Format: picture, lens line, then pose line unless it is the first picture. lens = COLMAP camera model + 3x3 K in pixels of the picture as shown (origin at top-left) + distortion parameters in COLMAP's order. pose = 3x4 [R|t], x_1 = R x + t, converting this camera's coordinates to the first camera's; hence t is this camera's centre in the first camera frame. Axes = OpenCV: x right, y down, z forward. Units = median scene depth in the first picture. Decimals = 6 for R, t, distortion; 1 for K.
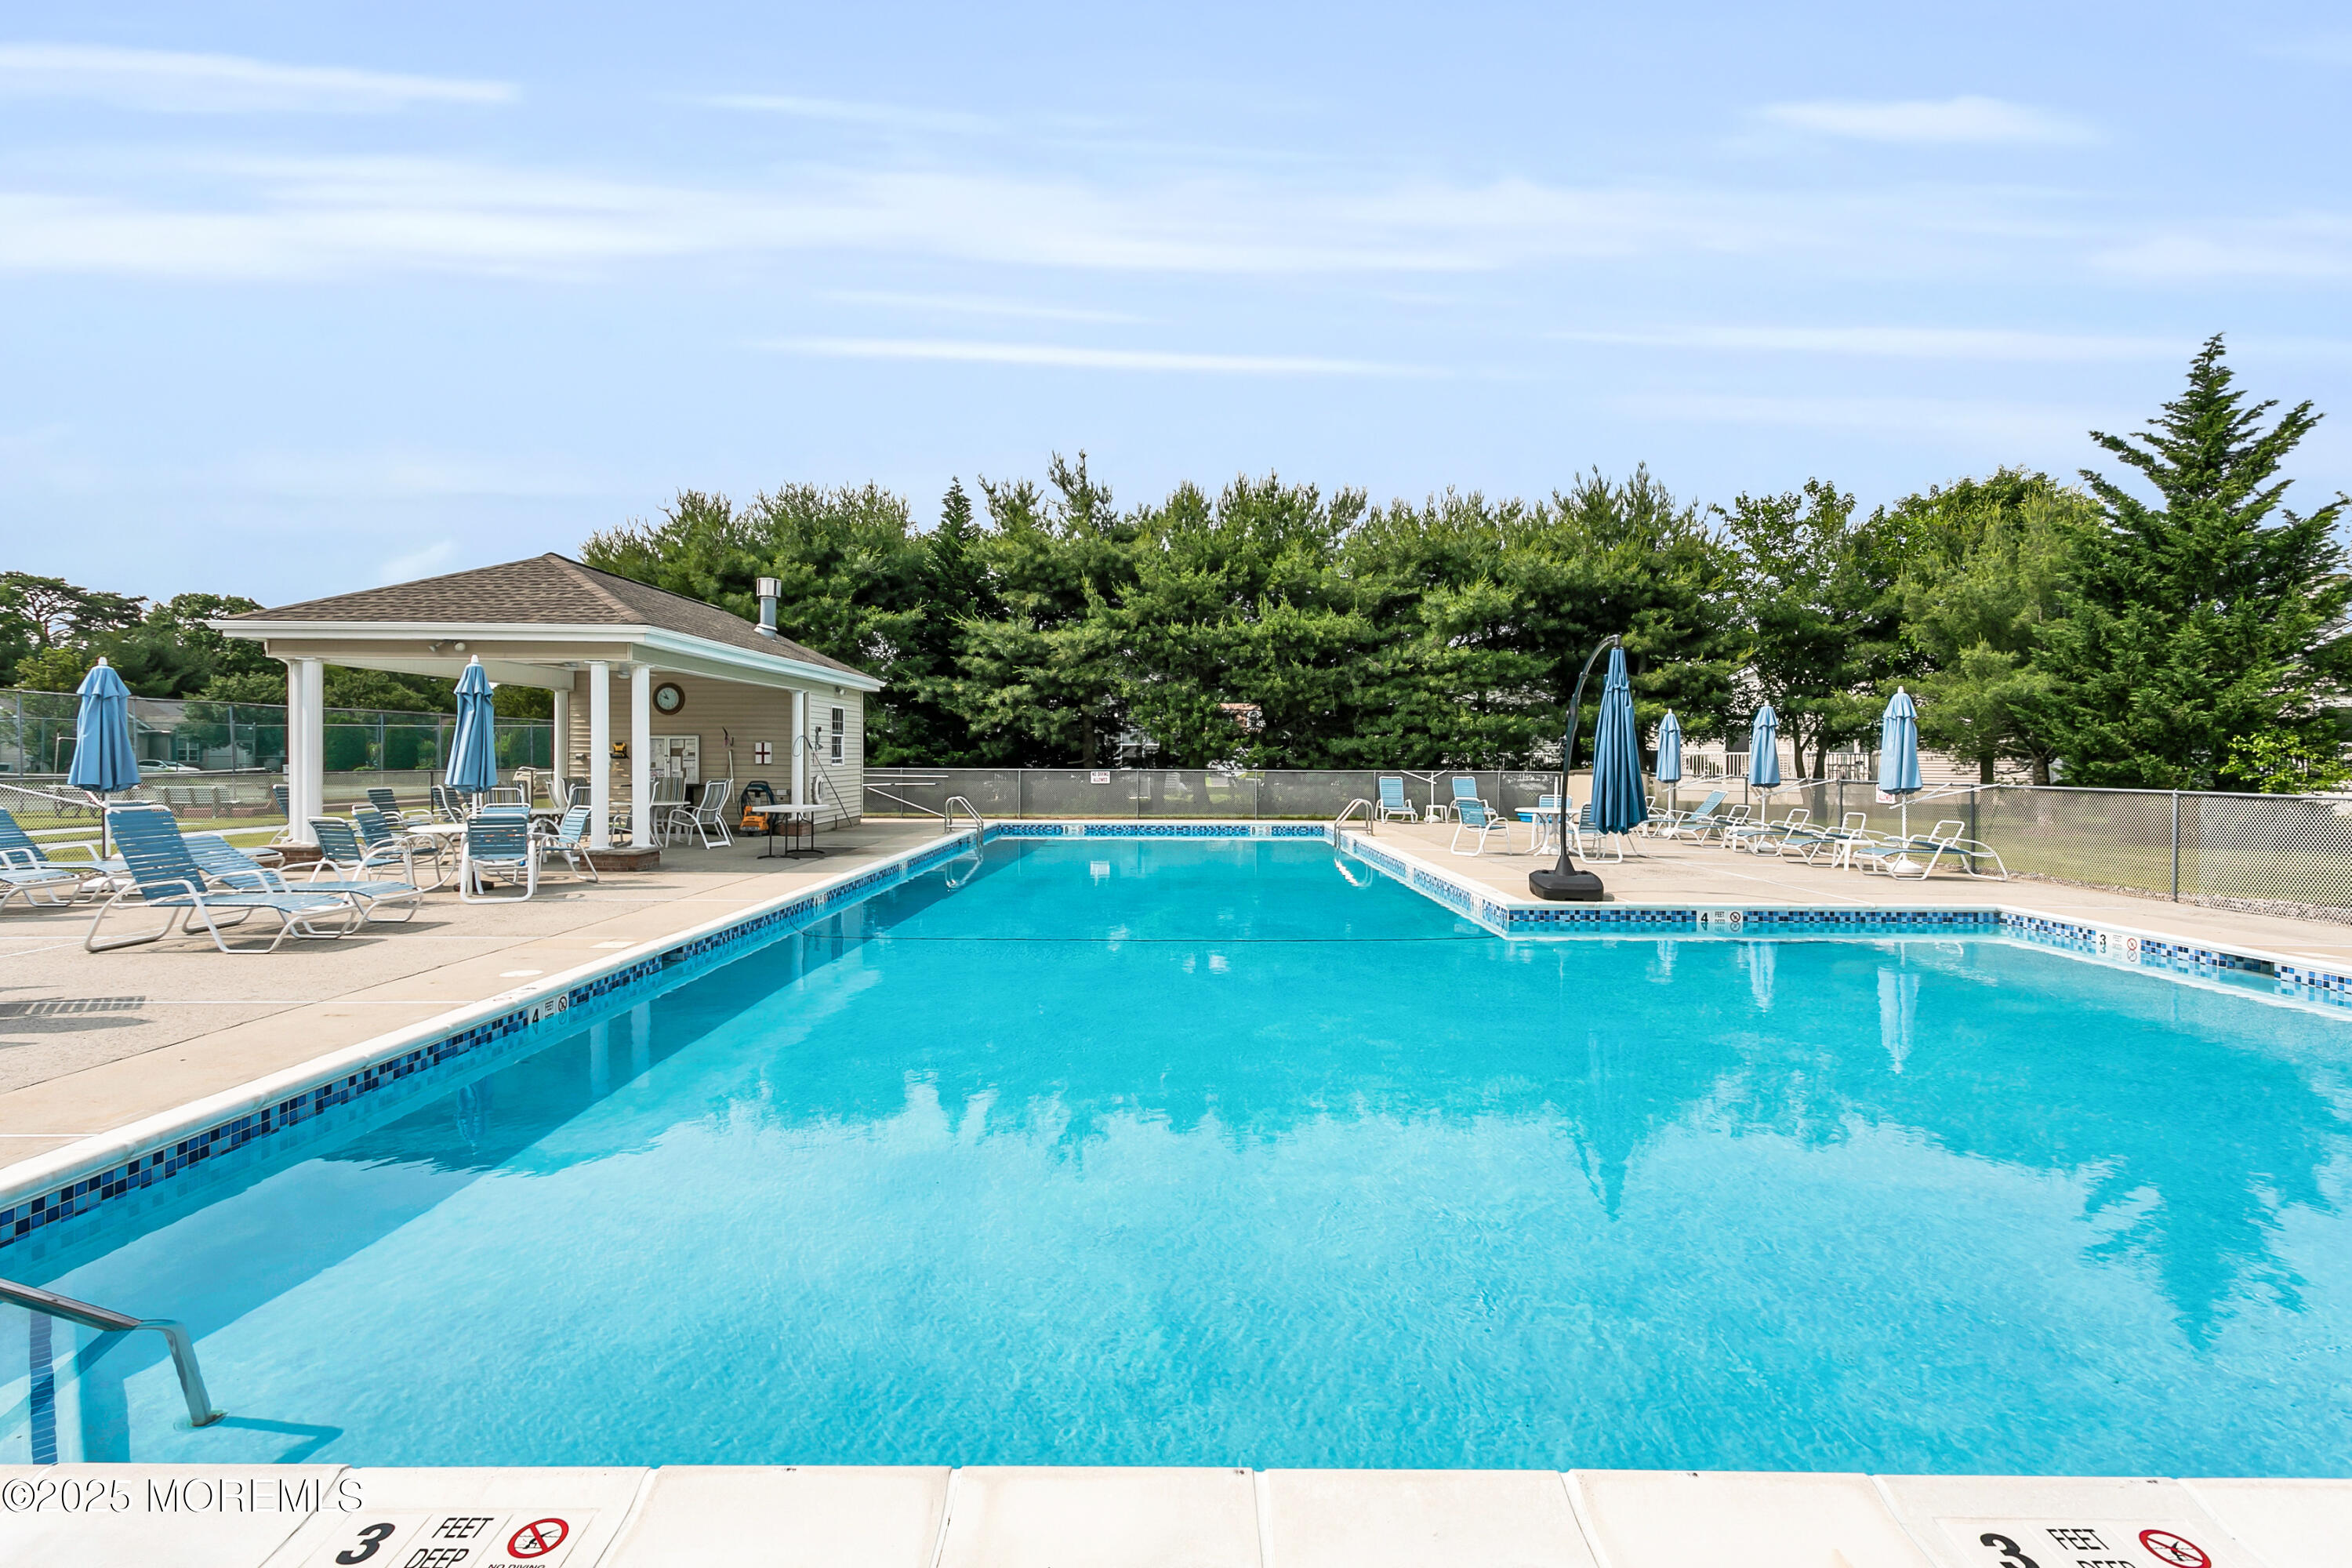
lens RADIAL K [[1154.8, 0, 1176.0], [0, 1154.8, 784.0], [0, 0, 1]] dist [0.000106, 0.000000]
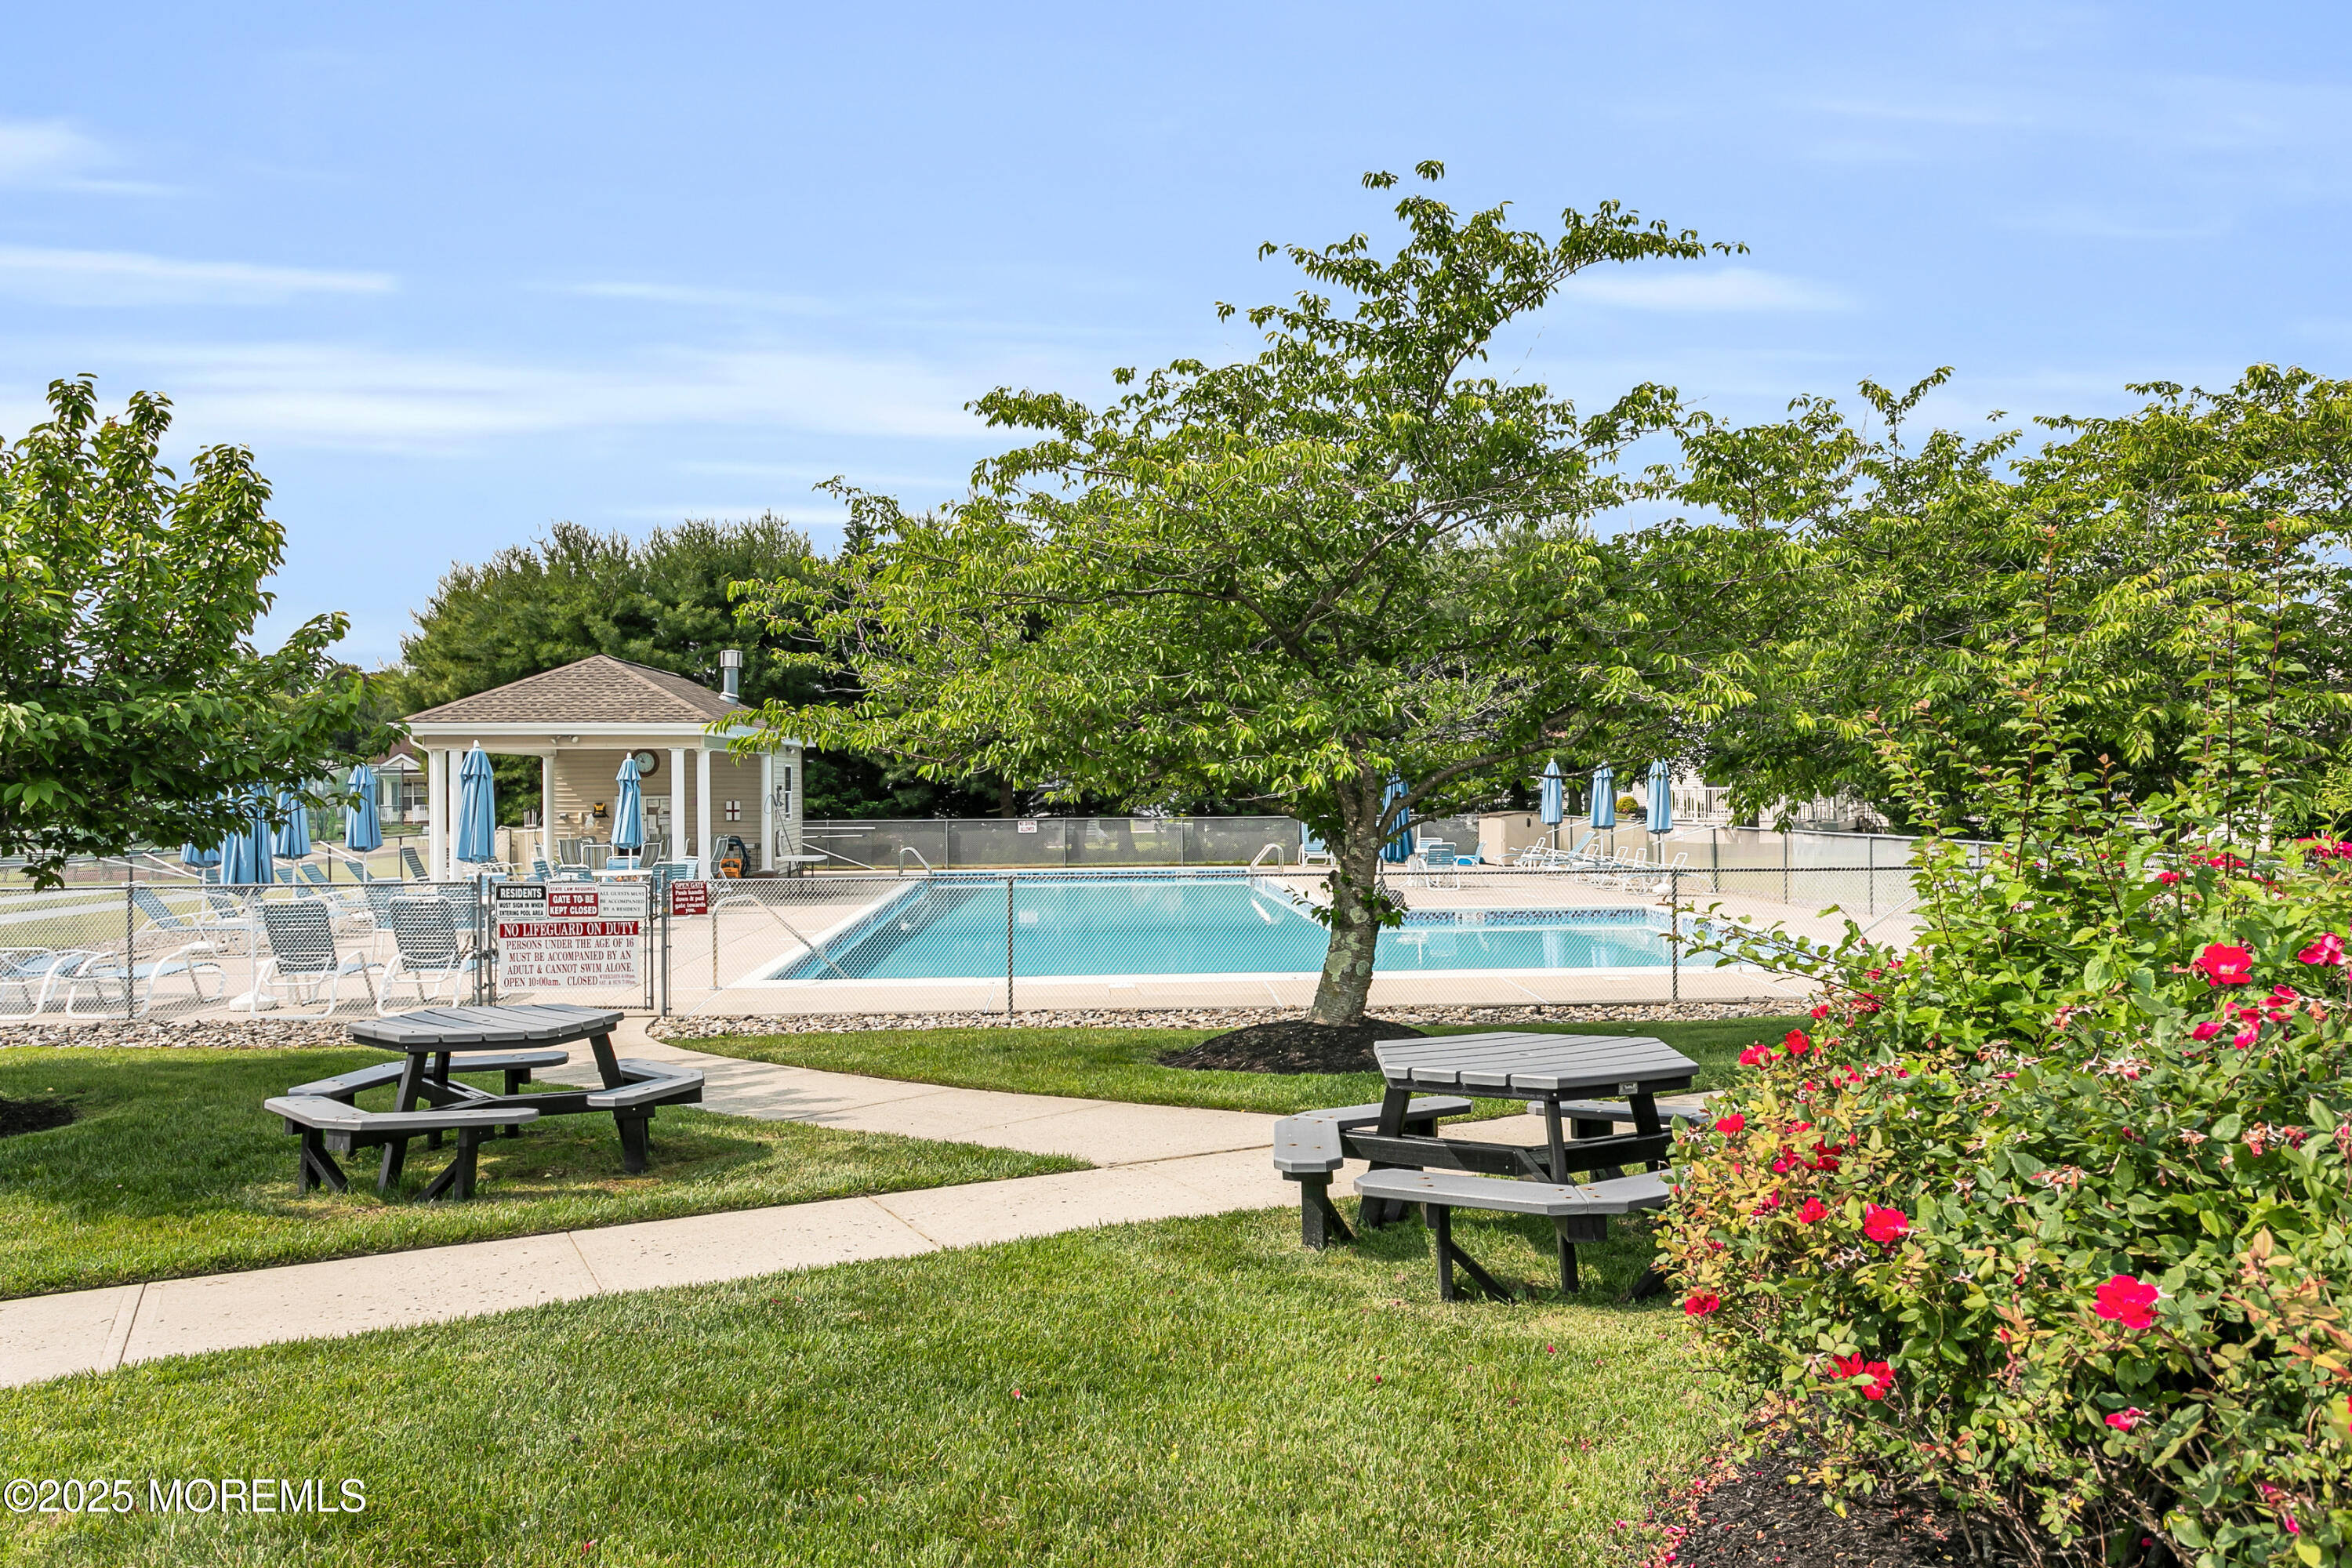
lens RADIAL K [[1831.3, 0, 1176.0], [0, 1831.3, 784.0], [0, 0, 1]] dist [0.003231, 0.000314]
pose [[0.998445, -0.013271, 0.054146, -0.022117], [0.014537, 0.999629, -0.023054, -0.004431], [-0.053820, 0.023805, 0.998267, -0.593808]]
